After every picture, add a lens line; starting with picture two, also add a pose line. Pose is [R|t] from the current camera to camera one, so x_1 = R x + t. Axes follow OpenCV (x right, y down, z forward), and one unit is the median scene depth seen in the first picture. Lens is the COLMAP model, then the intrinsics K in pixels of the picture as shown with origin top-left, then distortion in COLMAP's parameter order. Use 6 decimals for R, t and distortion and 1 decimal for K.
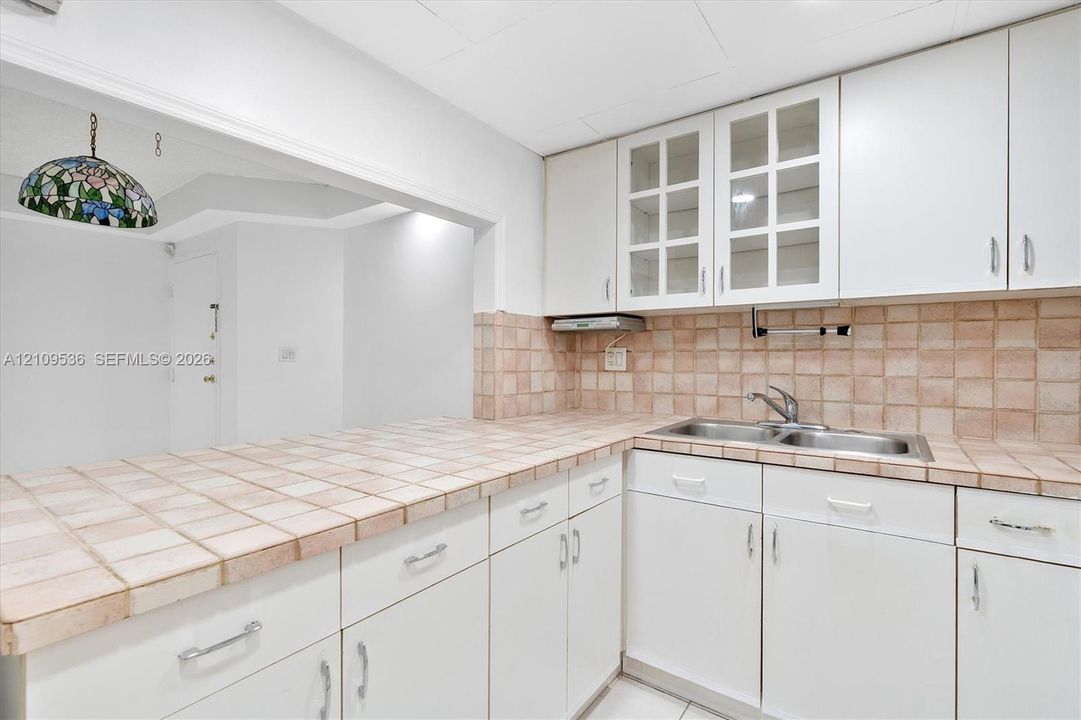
lens RADIAL K [[489.7, 0, 539.5], [0, 489.7, 353.3], [0, 0, 1]] dist [-0.001634, -0.000219]
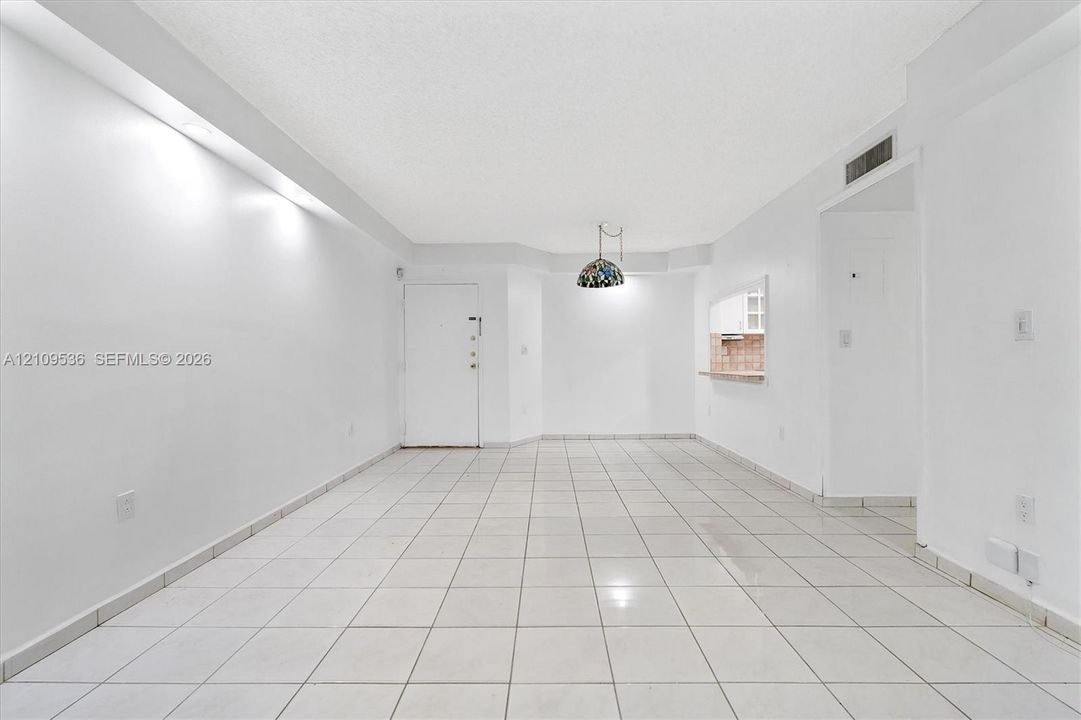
lens RADIAL K [[489.7, 0, 540.2], [0, 489.7, 359.6], [0, 0, 1]] dist [-0.001634, -0.000219]
pose [[0.814042, -0.001181, 0.580805, -2.349011], [0.007891, 0.999928, -0.009026, 0.081173], [-0.580753, 0.011930, 0.813993, -0.634783]]
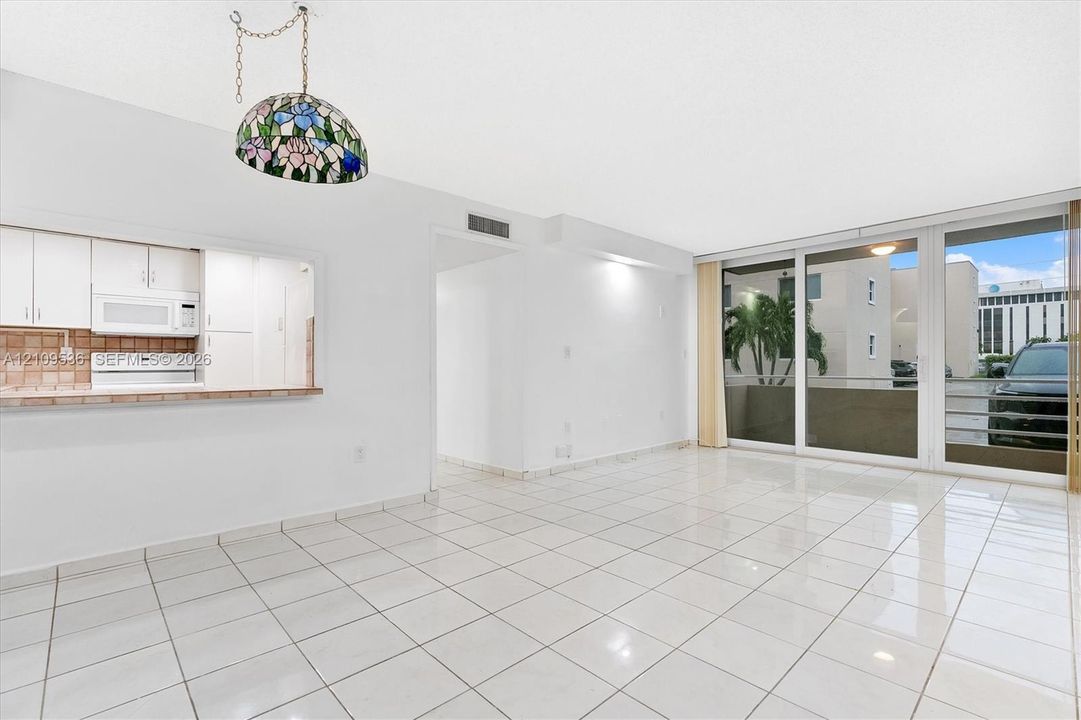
lens RADIAL K [[489.7, 0, 540.5], [0, 489.7, 361.5], [0, 0, 1]] dist [-0.001634, -0.000219]
pose [[-0.982308, 0.009200, 0.187044, -1.381427], [0.009678, 0.999952, 0.001640, 0.058539], [-0.187020, 0.003421, -0.982350, 1.771529]]
